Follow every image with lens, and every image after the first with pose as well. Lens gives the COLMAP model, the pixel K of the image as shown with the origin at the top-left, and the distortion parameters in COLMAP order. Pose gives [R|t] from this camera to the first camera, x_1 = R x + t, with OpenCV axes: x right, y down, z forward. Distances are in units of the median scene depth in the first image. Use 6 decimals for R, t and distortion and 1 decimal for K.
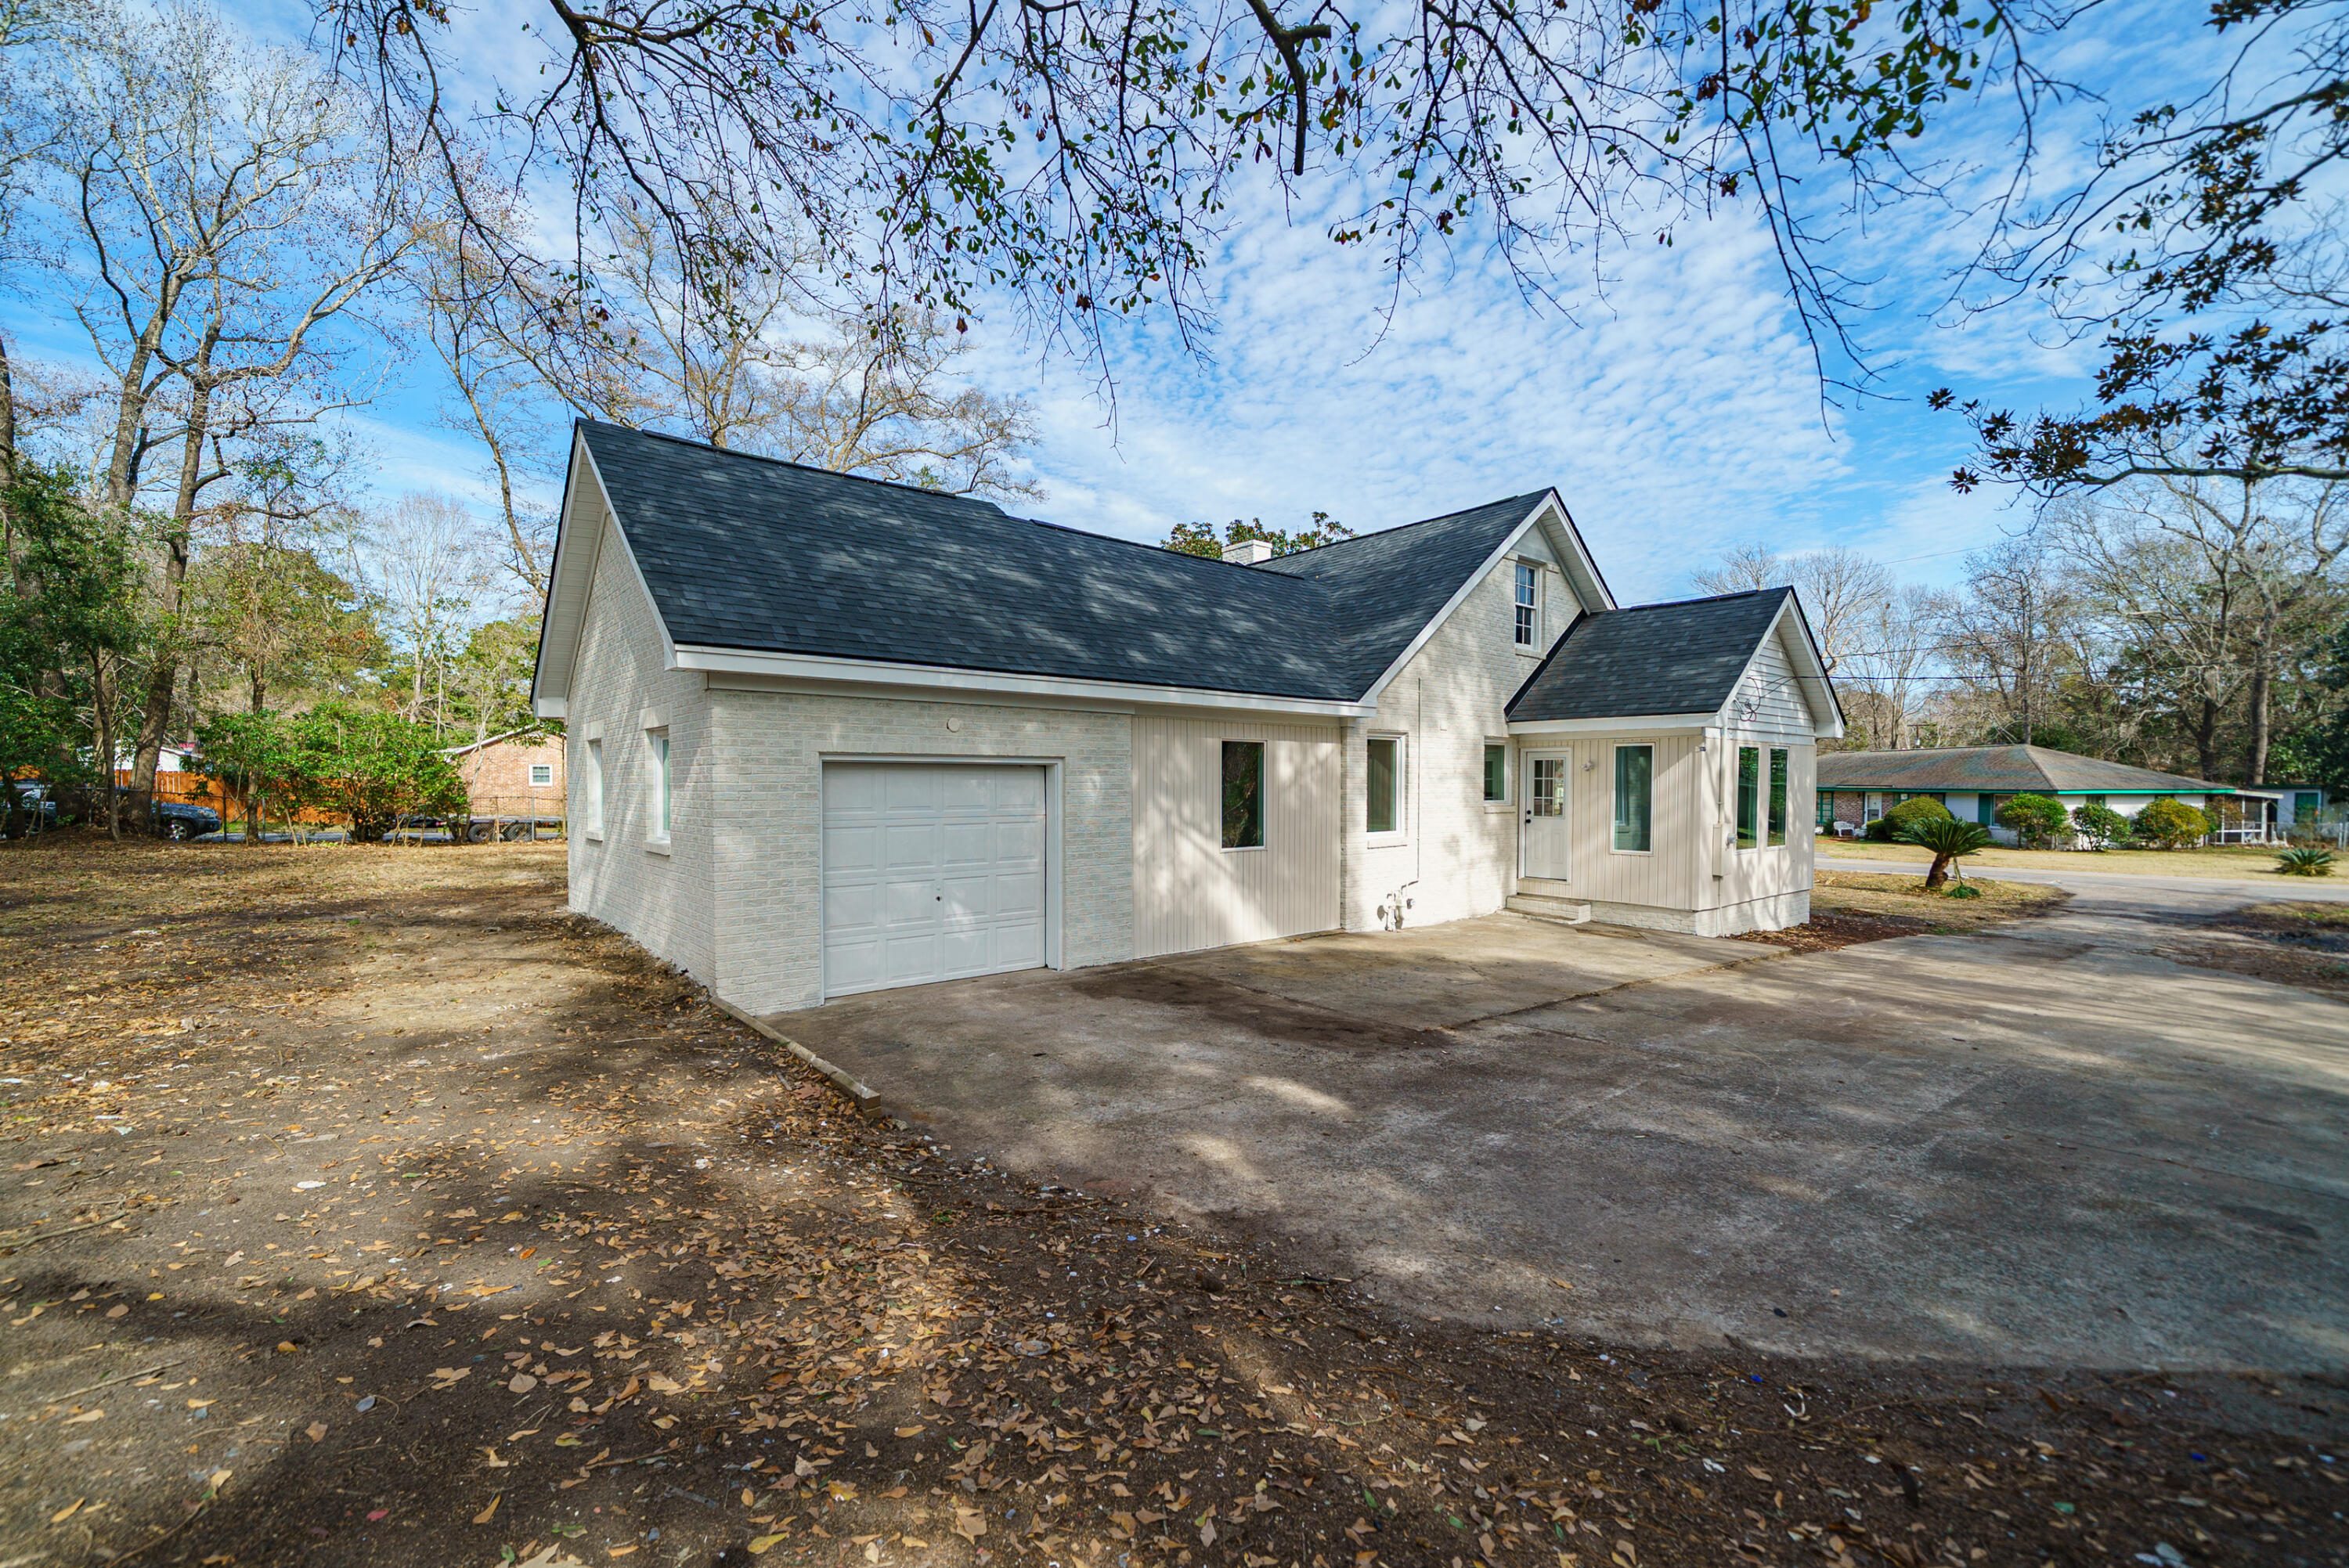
lens RADIAL K [[973.1, 0, 1169.5], [0, 973.1, 799.9], [0, 0, 1]] dist [-0.002796, -0.000257]
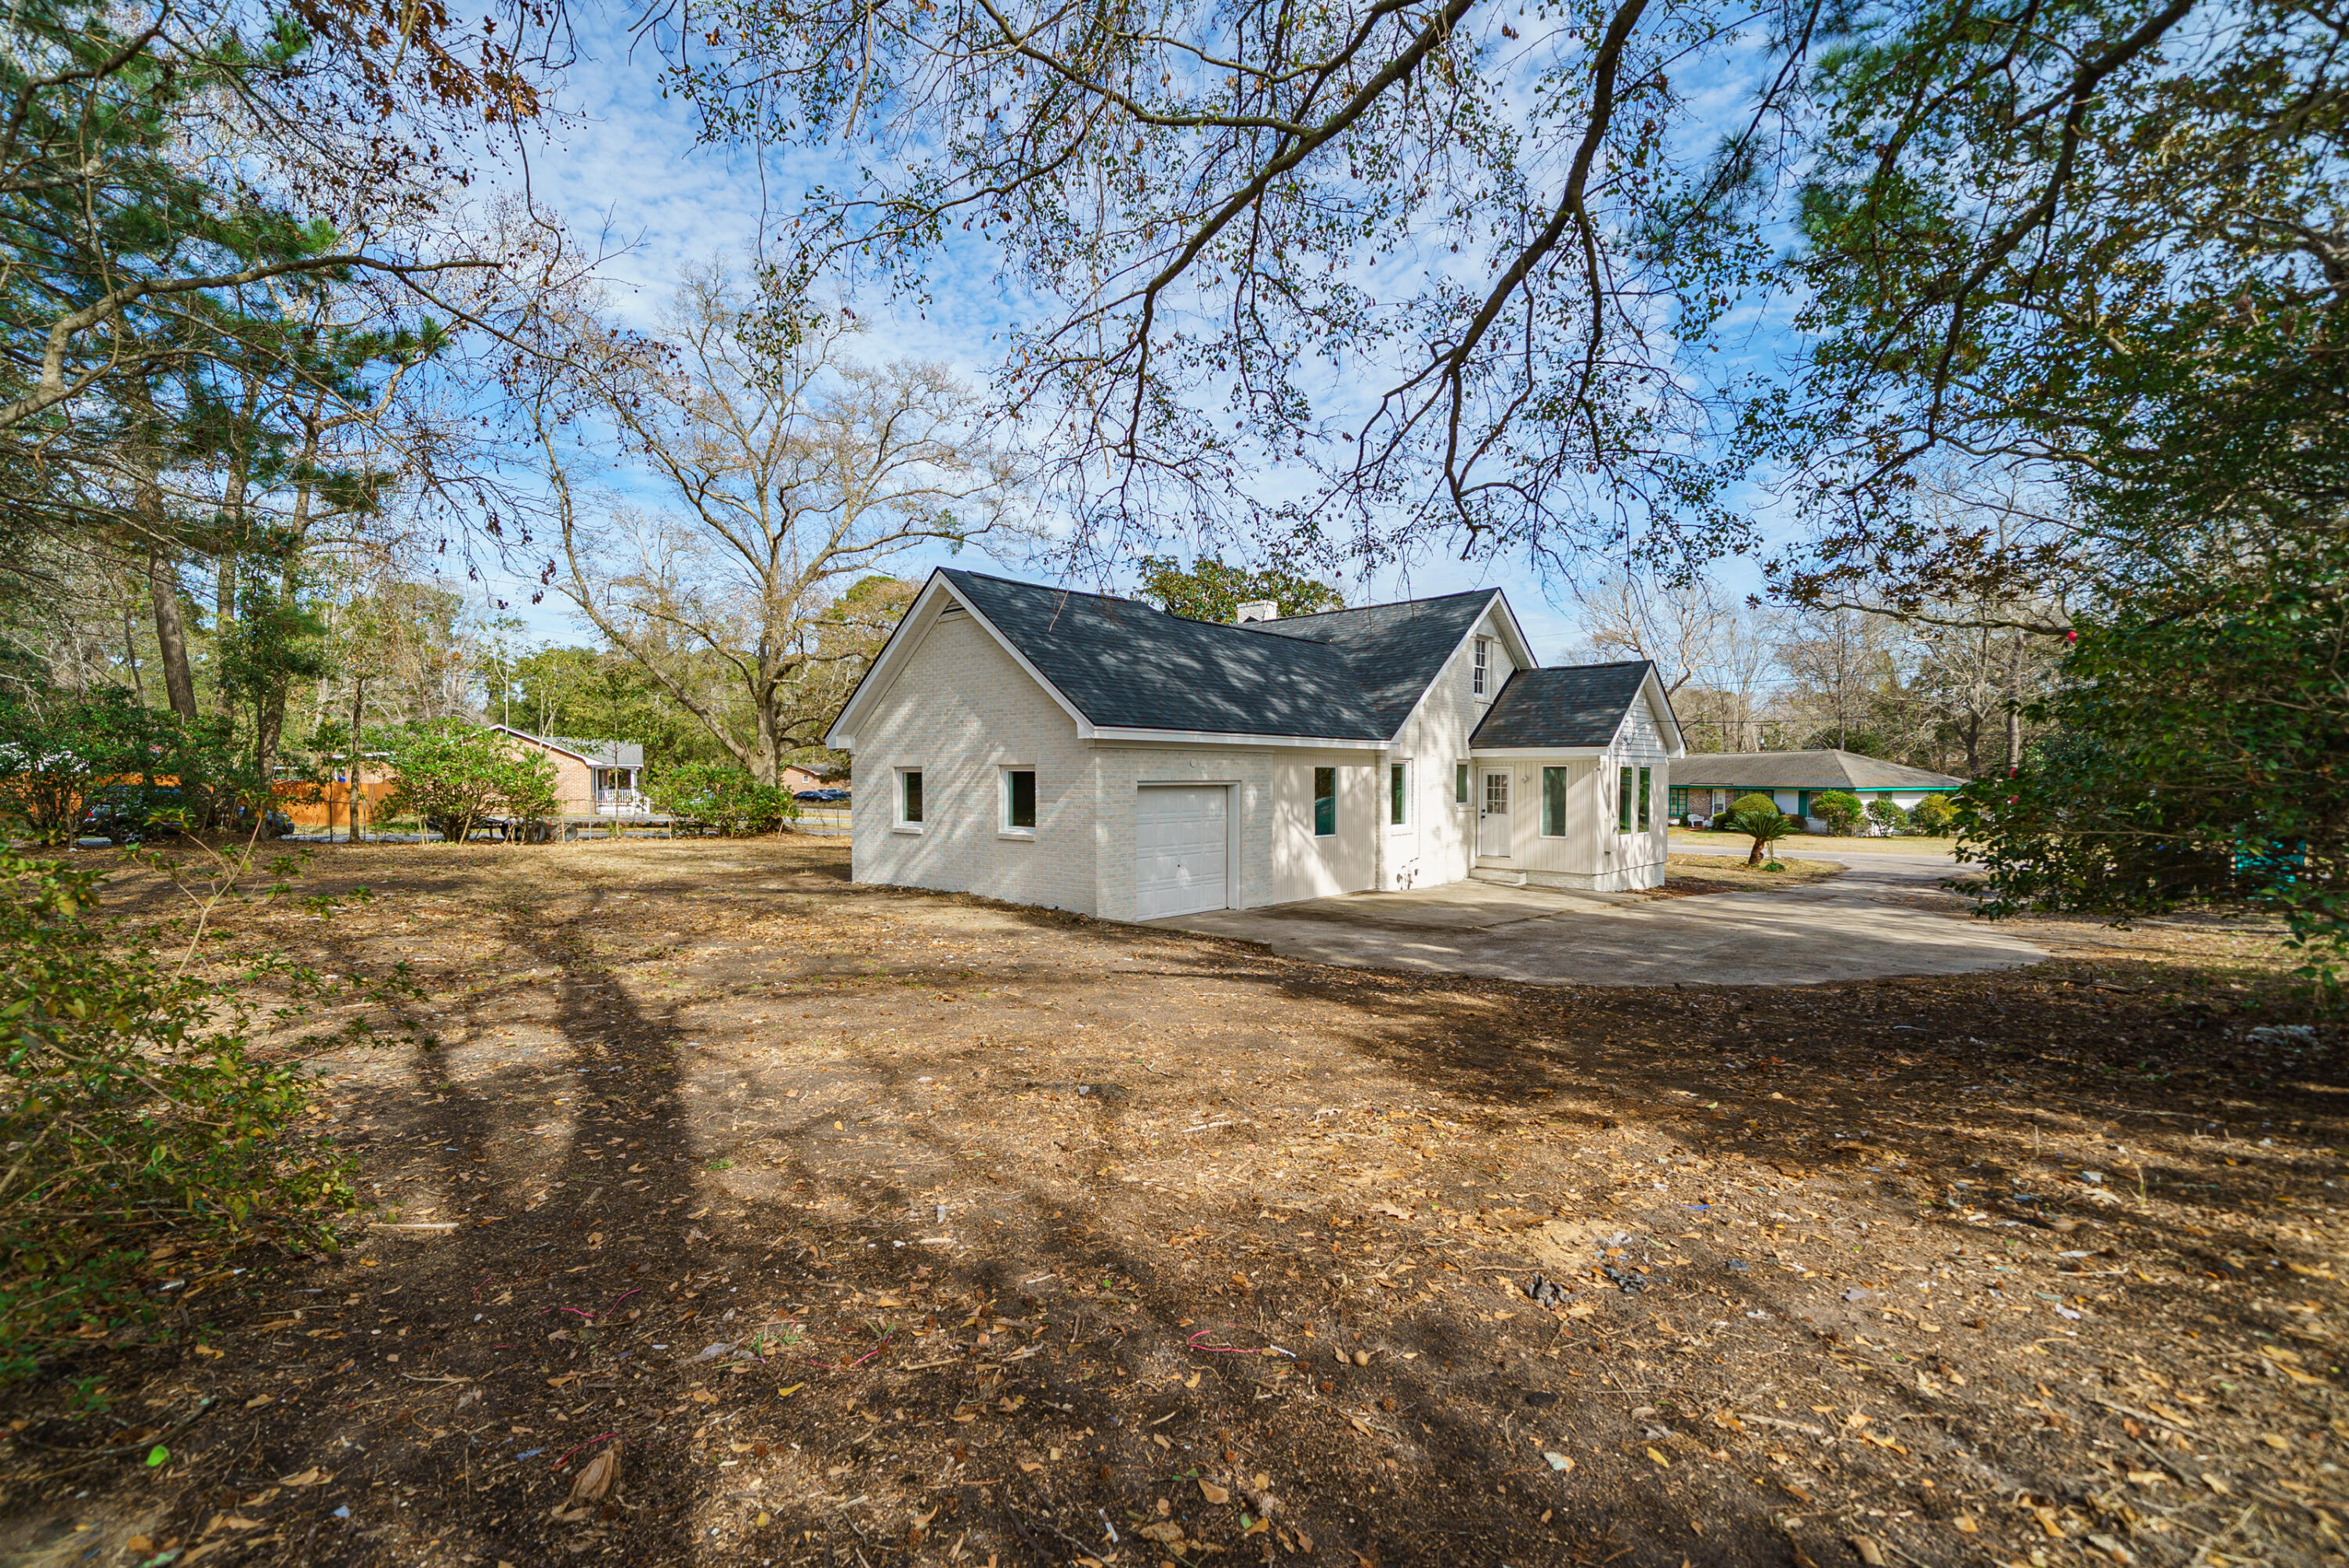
lens RADIAL K [[1011.7, 0, 1165.3], [0, 1011.7, 798.4], [0, 0, 1]] dist [-0.010360, 0.000801]
pose [[0.993172, -0.004045, 0.116590, -0.306829], [0.003647, 0.999987, 0.003628, -0.013766], [-0.116603, -0.003178, 0.993173, -0.489078]]
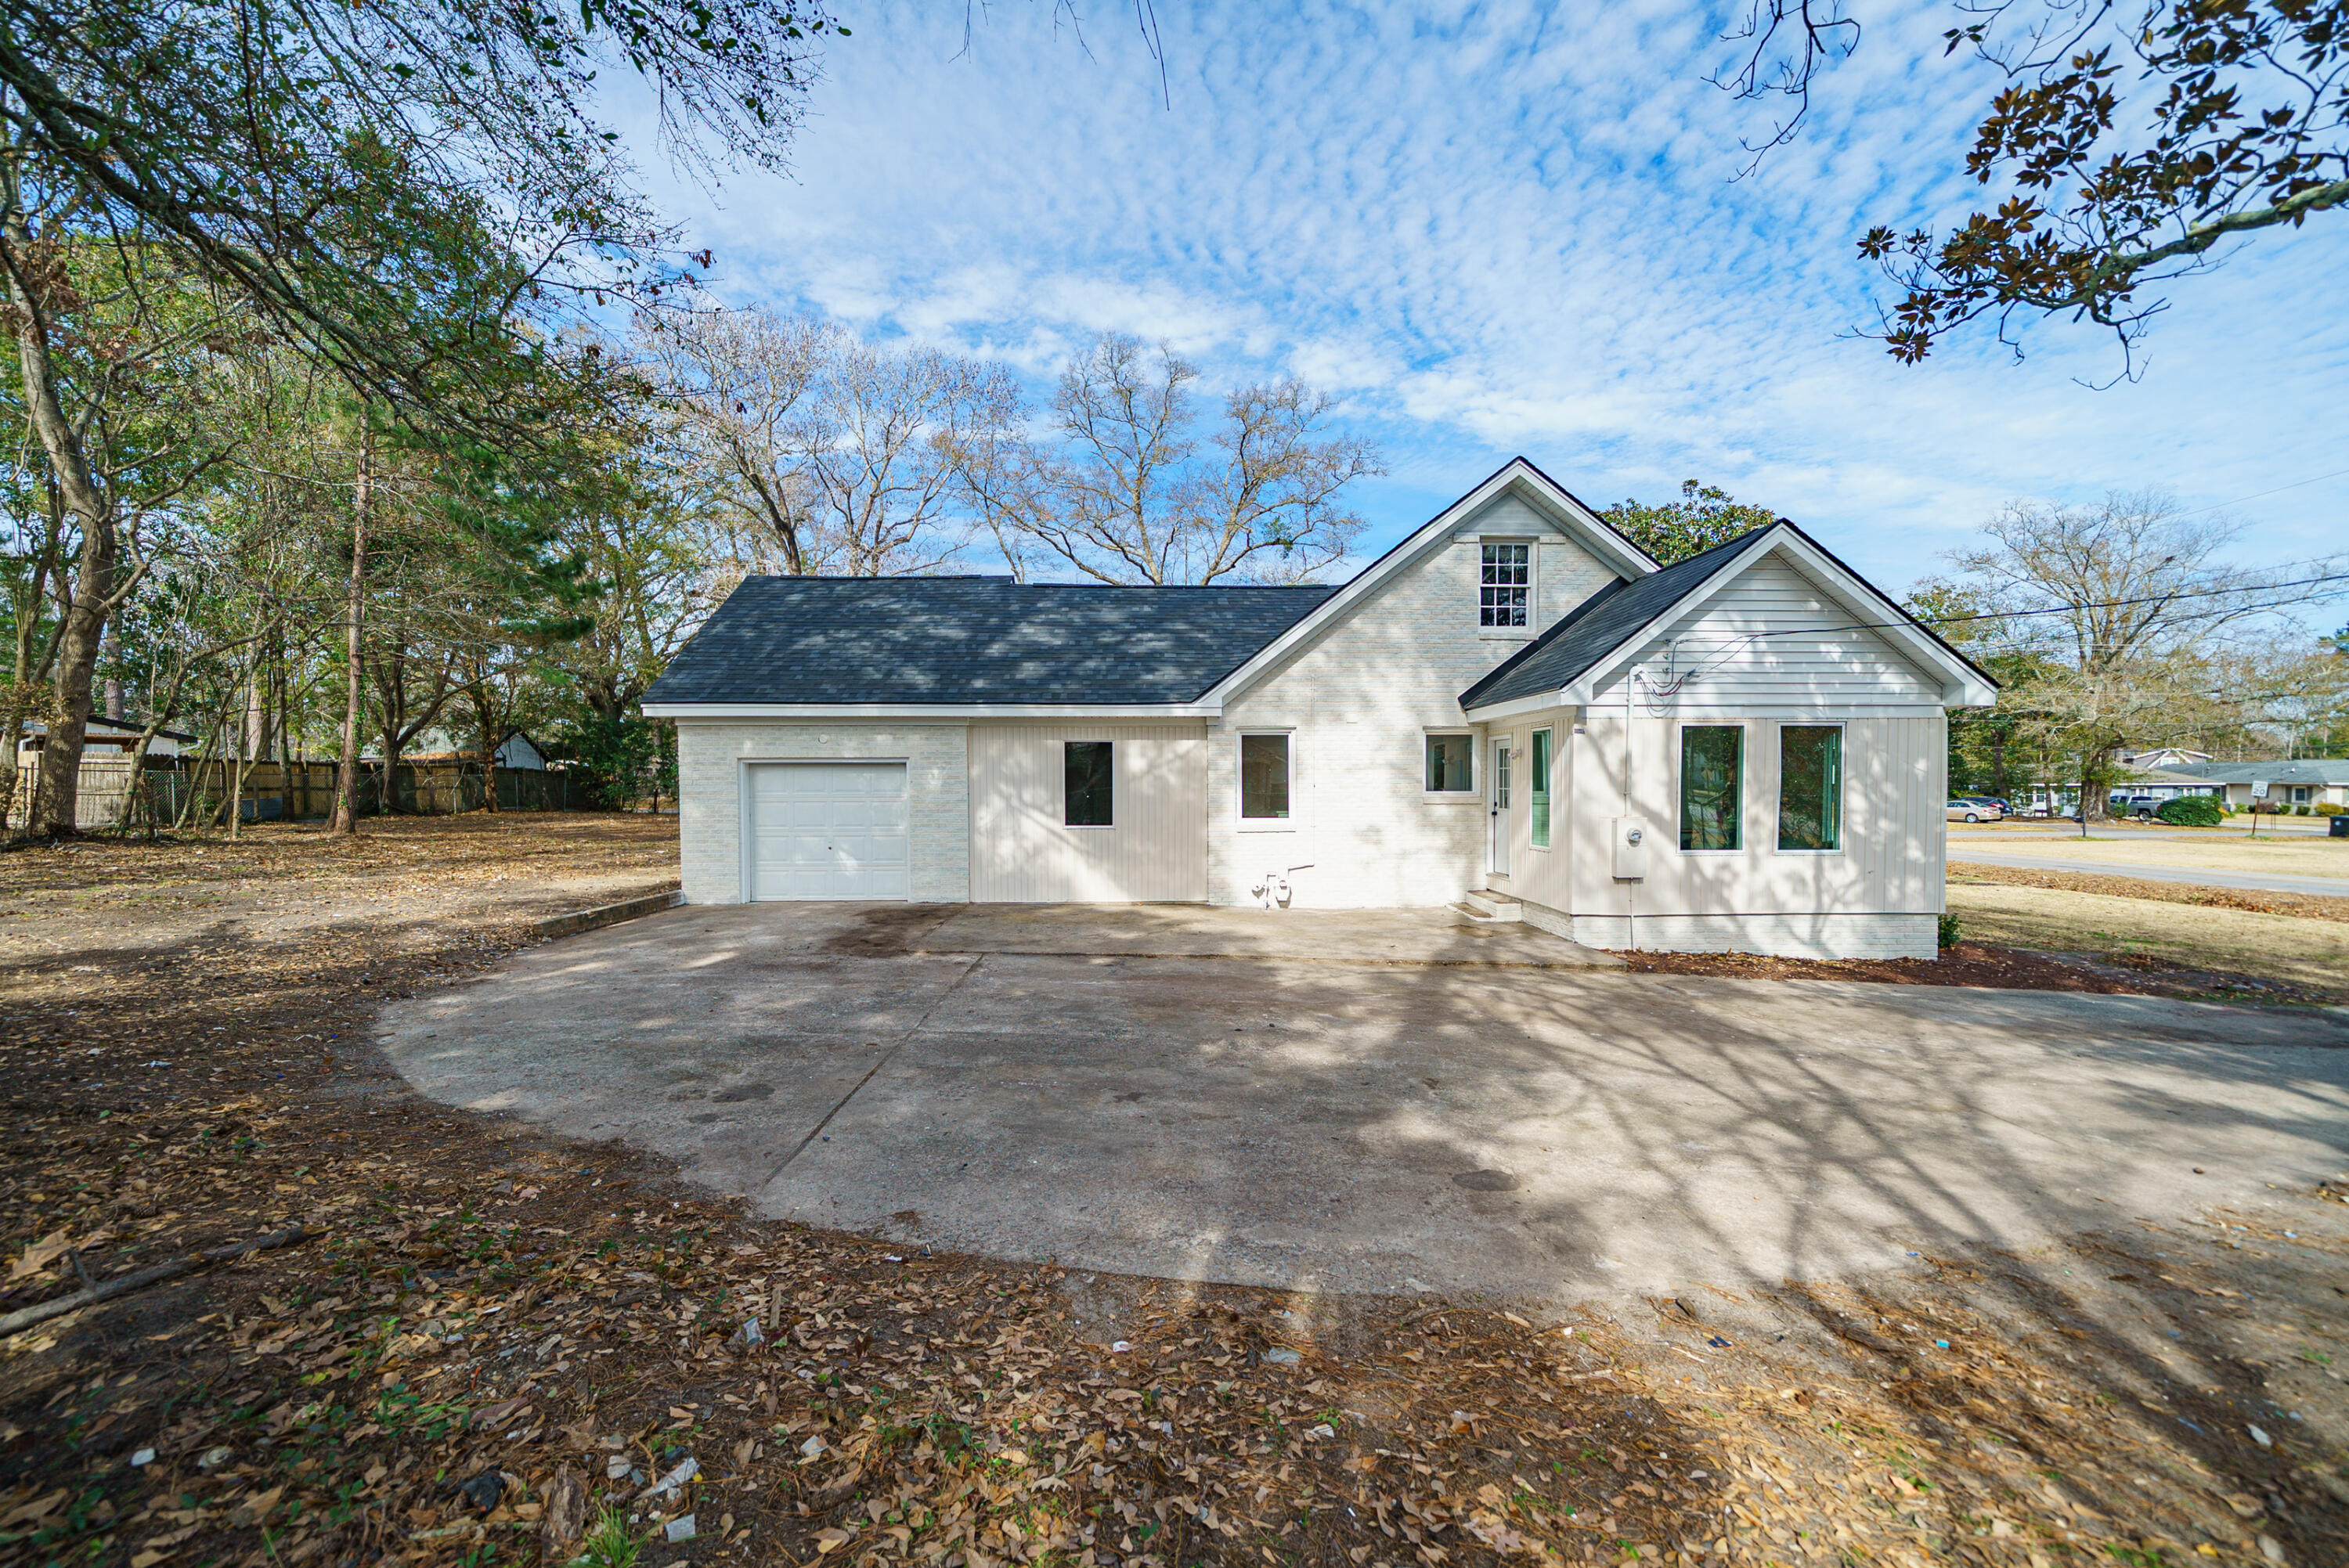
lens RADIAL K [[894.3, 0, 1162.6], [0, 894.3, 791.3], [0, 0, 1]] dist [-0.008898, 0.000671]
pose [[0.781406, -0.001112, -0.624022, 0.725941], [-0.006832, 0.999923, -0.010338, 0.012612], [0.623985, 0.012342, 0.781339, 0.130412]]
